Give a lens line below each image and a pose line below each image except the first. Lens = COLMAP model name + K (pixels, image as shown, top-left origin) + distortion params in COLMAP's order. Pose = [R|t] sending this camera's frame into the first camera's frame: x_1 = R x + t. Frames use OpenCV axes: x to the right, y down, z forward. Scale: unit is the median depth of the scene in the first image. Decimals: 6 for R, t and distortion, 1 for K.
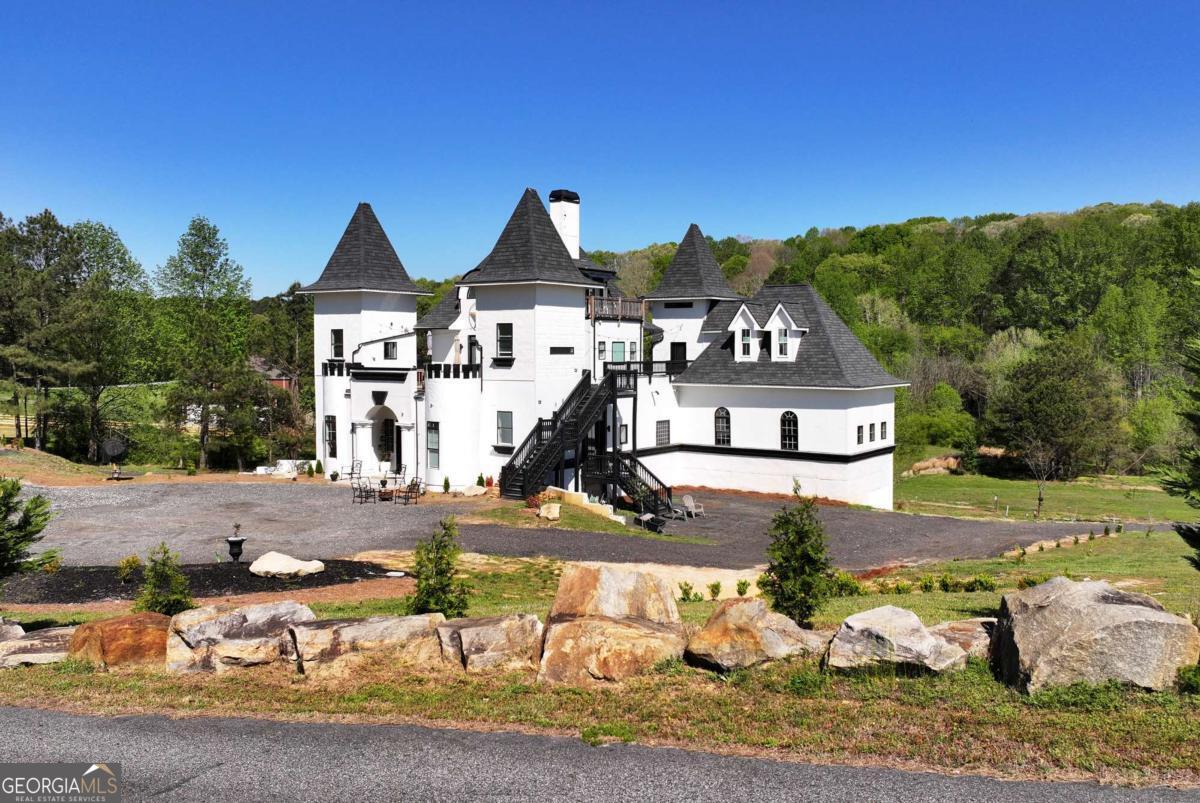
lens RADIAL K [[987.2, 0, 569.9], [0, 987.2, 402.8], [0, 0, 1]] dist [0.032830, -0.001469]
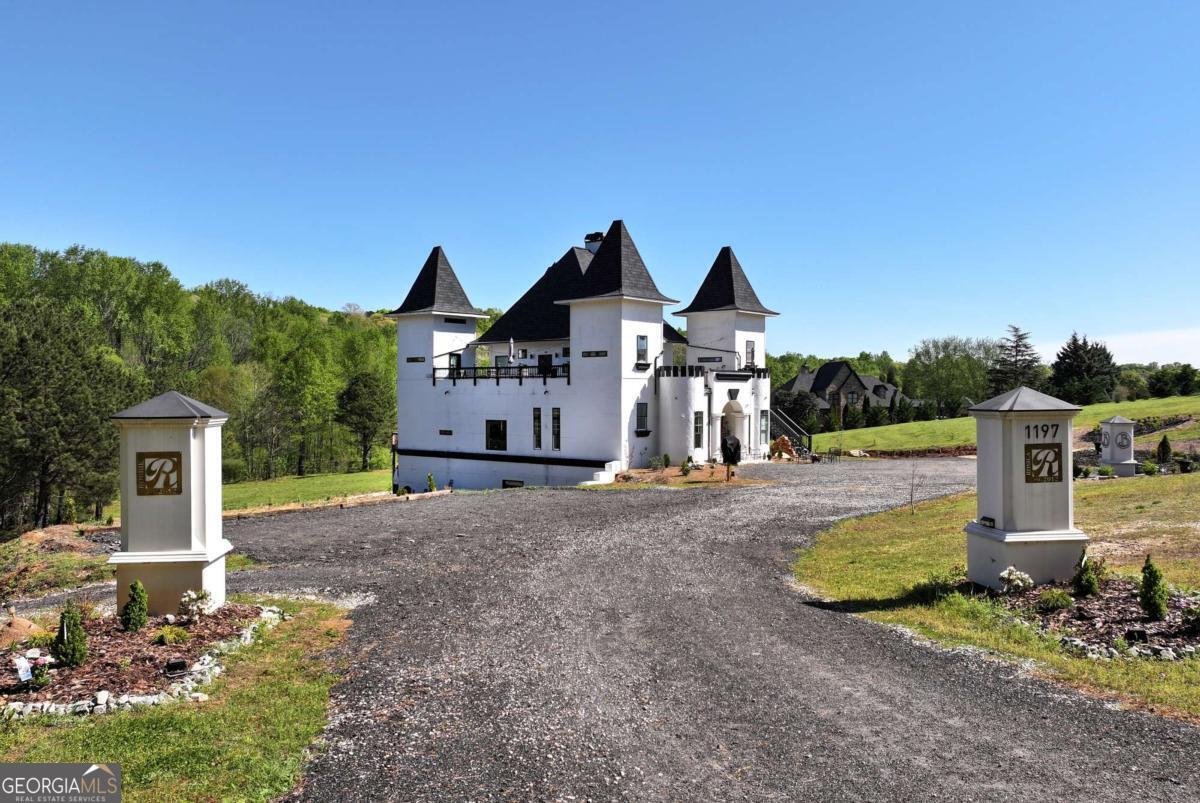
lens RADIAL K [[988.7, 0, 637.8], [0, 988.7, 400.9], [0, 0, 1]] dist [0.001880, -0.000252]
pose [[0.063855, -0.009177, 0.997917, -1.328778], [0.052517, 0.998603, 0.005822, -0.009420], [-0.996576, 0.052036, 0.064247, 0.946930]]
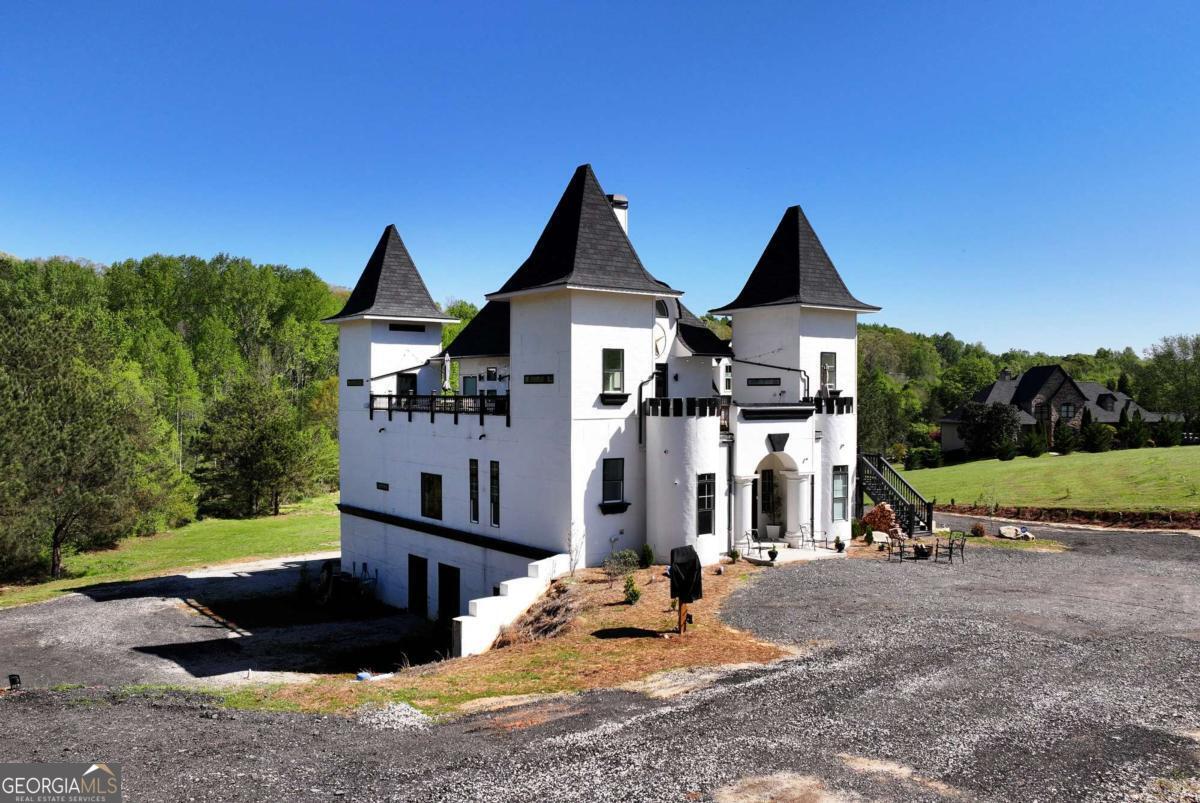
lens RADIAL K [[1000.4, 0, 591.3], [0, 1000.4, 399.8], [0, 0, 1]] dist [-0.000998, -0.001334]
pose [[0.310056, -0.007760, 0.950687, -0.888625], [0.050631, 0.998682, -0.008361, -0.035370], [-0.949369, 0.050727, 0.310040, 0.813809]]
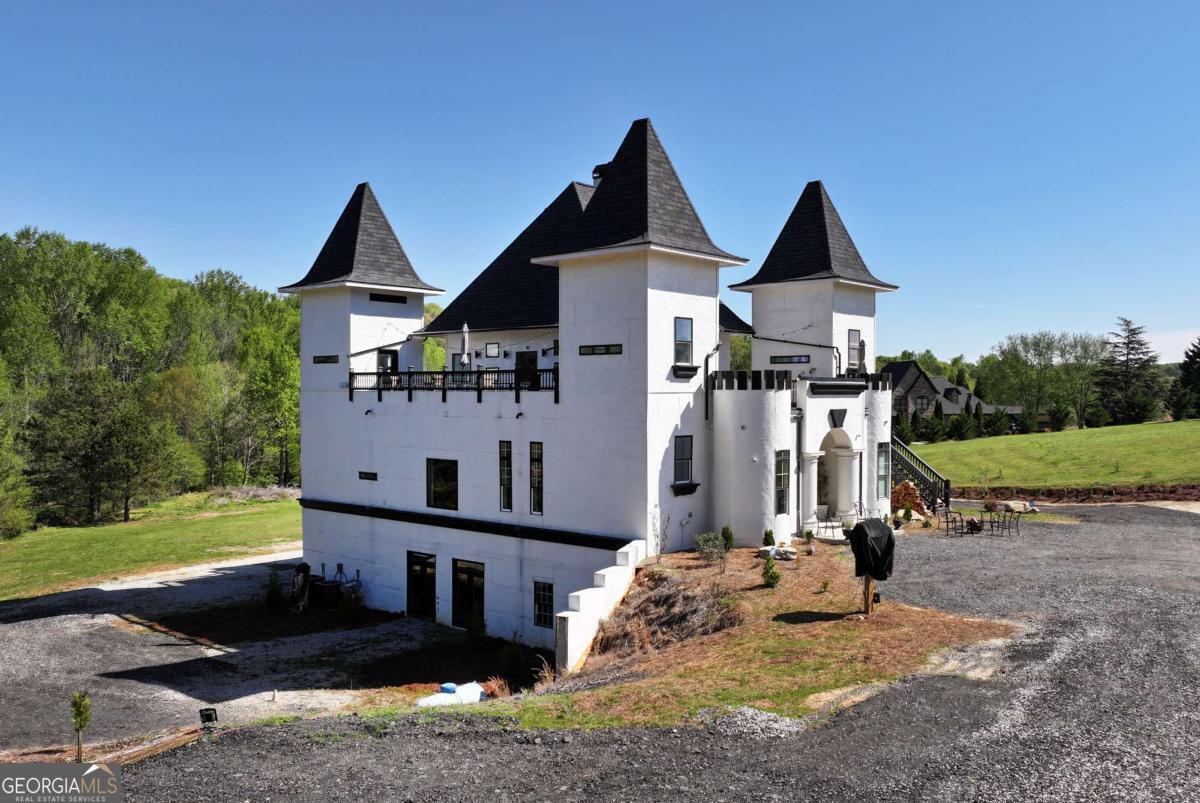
lens RADIAL K [[995.8, 0, 661.3], [0, 995.8, 401.8], [0, 0, 1]] dist [-0.001106, 0.005185]
pose [[0.073513, -0.010954, 0.997234, -0.865469], [0.052017, 0.998621, 0.007134, -0.027107], [-0.995937, 0.051348, 0.073982, 0.978903]]
